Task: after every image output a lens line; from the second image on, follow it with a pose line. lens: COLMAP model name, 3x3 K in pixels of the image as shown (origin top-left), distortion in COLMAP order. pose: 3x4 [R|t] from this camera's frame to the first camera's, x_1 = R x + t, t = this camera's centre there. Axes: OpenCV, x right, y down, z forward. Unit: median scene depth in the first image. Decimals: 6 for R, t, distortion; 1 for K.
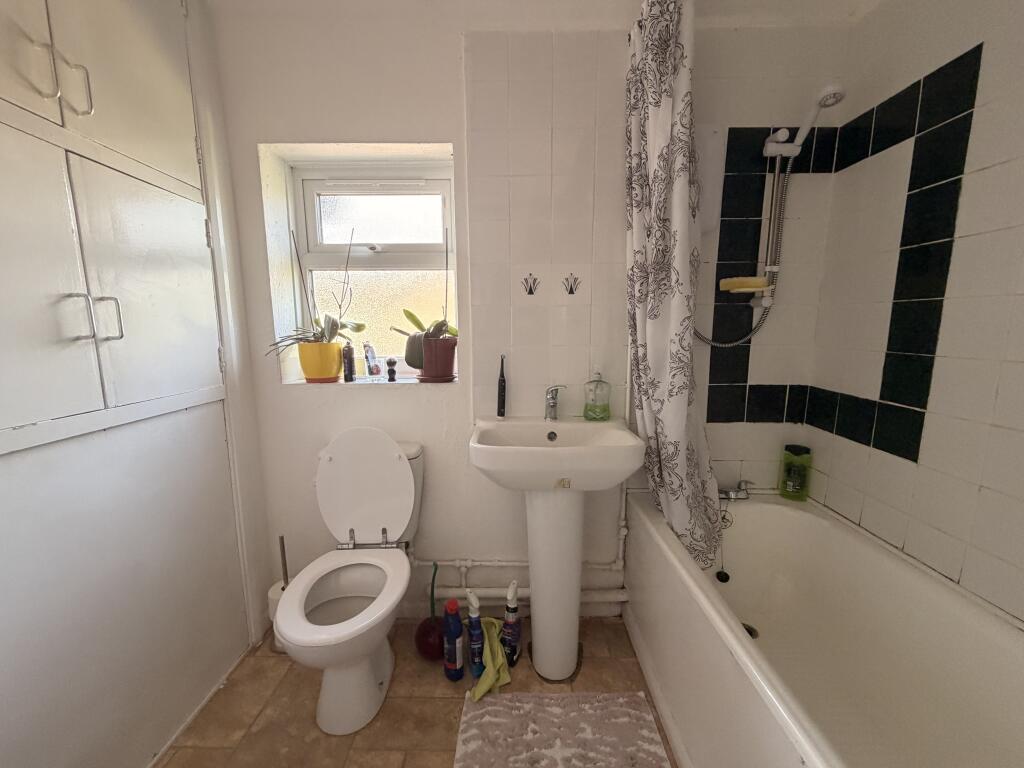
lens RADIAL K [[409.6, 0, 508.9], [0, 409.6, 385.7], [0, 0, 1]] dist [-0.000875, 0.000250]
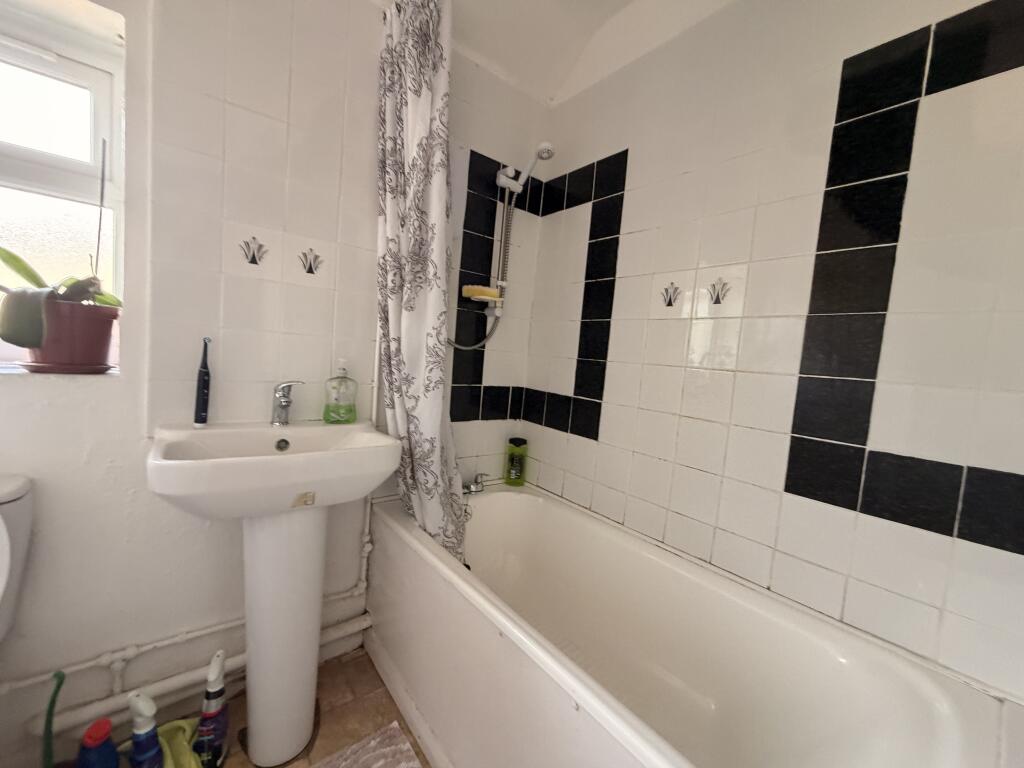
lens RADIAL K [[409.6, 0, 513.2], [0, 409.6, 383.5], [0, 0, 1]] dist [-0.000875, 0.000250]
pose [[0.775411, 0.021115, 0.631104, -0.052809], [0.010760, 0.998854, -0.046639, 0.048106], [-0.631365, 0.042955, 0.774295, 0.102062]]
